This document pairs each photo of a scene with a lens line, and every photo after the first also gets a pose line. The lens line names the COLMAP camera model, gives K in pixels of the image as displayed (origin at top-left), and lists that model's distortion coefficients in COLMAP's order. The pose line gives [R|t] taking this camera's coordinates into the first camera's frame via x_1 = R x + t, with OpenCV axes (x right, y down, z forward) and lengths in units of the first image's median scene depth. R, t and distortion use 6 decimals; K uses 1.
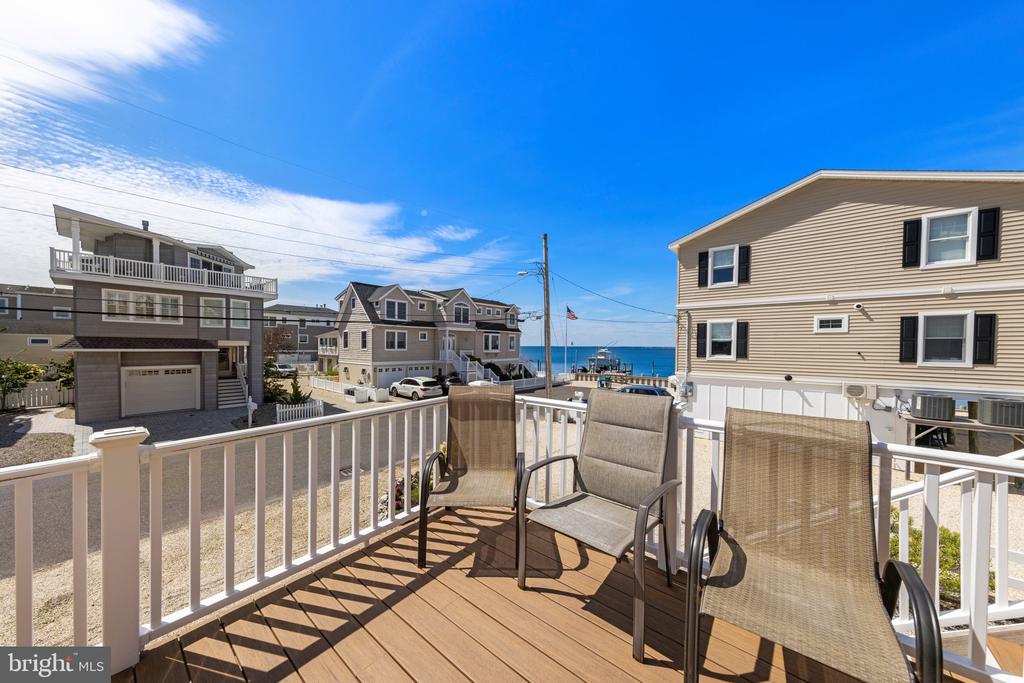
lens RADIAL K [[346.4, 0, 509.6], [0, 346.4, 345.5], [0, 0, 1]] dist [0.010637, -0.001498]
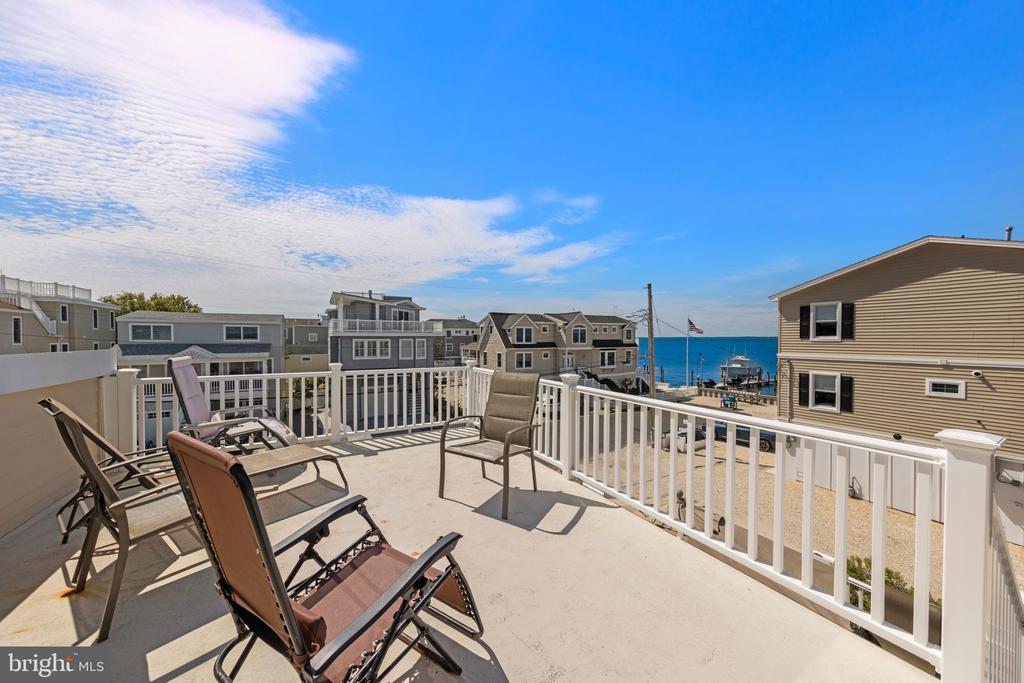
lens RADIAL K [[346.4, 0, 515.9], [0, 346.4, 338.8], [0, 0, 1]] dist [0.010637, -0.001498]
pose [[0.946042, -0.002898, -0.324031, 0.068829], [0.000322, 0.999968, -0.008004, -0.158550], [0.324044, 0.007468, 0.946013, -0.280930]]
